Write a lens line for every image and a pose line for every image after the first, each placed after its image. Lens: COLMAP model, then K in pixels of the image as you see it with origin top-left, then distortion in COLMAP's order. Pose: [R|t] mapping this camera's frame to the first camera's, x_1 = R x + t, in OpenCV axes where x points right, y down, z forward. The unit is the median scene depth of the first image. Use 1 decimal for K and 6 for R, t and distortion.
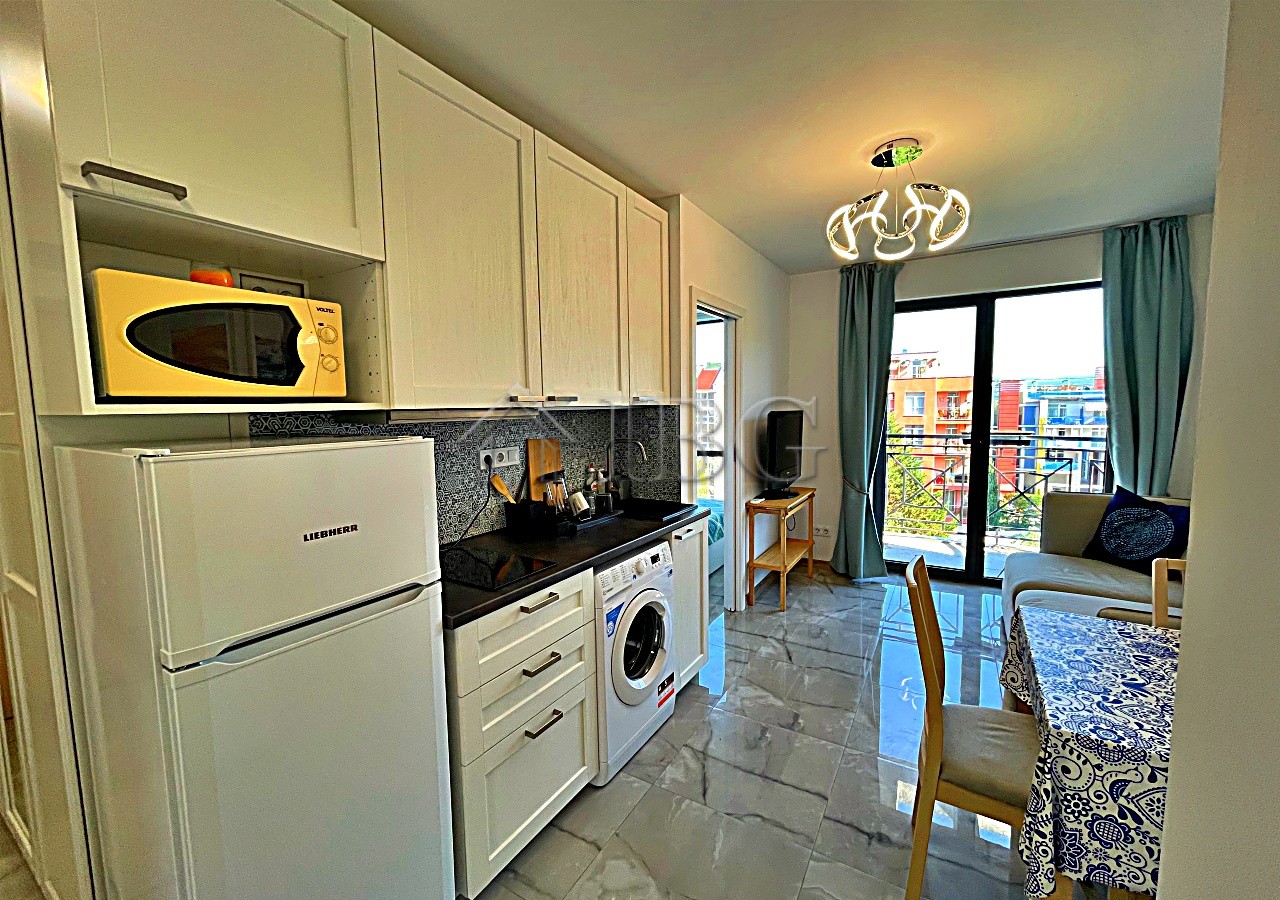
lens RADIAL K [[515.2, 0, 641.6], [0, 515.2, 452.4], [0, 0, 1]] dist [0.000831, -0.000464]
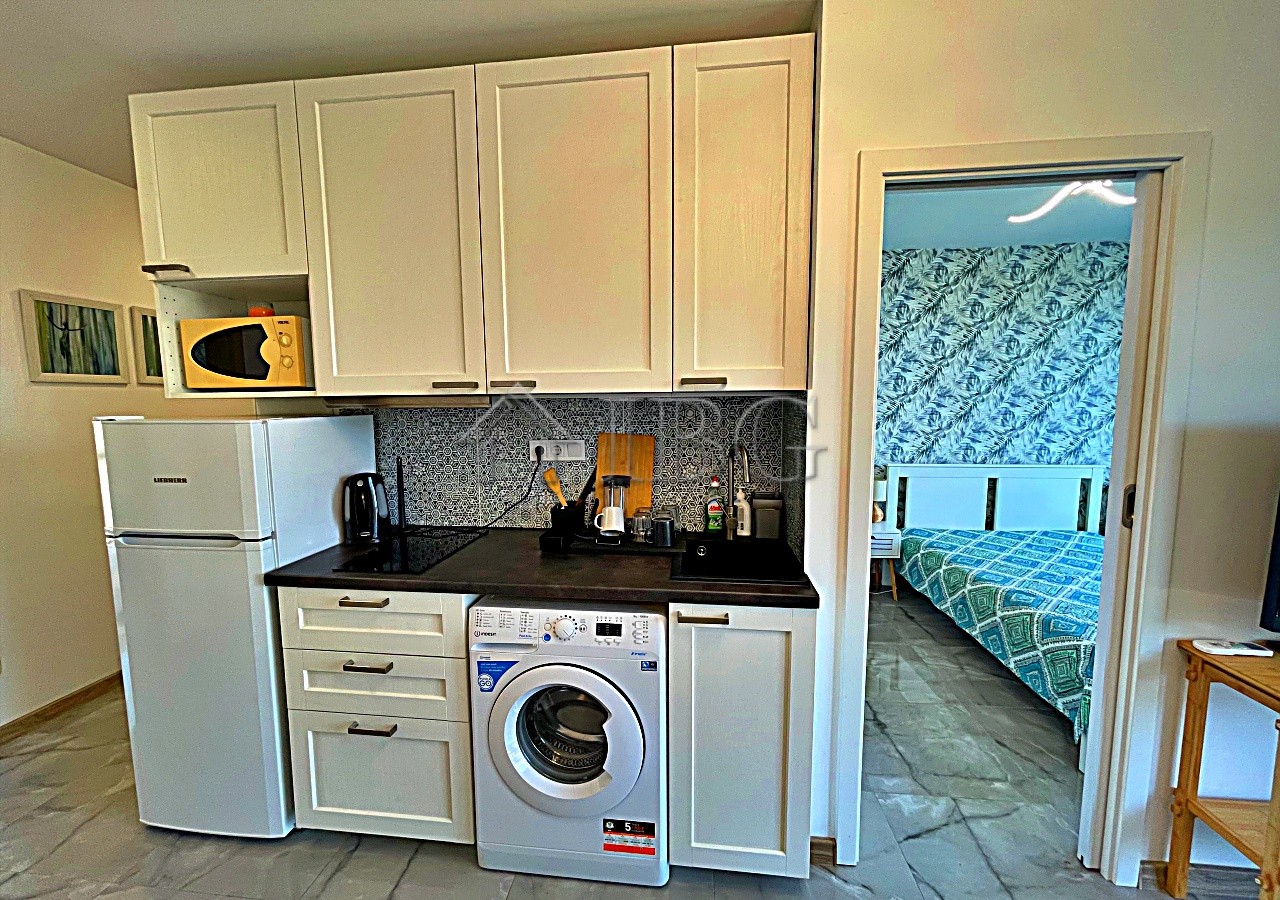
lens RADIAL K [[515.2, 0, 638.7], [0, 515.2, 454.8], [0, 0, 1]] dist [0.000831, -0.000464]
pose [[0.420612, 0.106423, -0.900977, 0.495966], [-0.078394, 0.993645, 0.080771, -0.055036], [0.903847, 0.036658, 0.426282, 0.617842]]
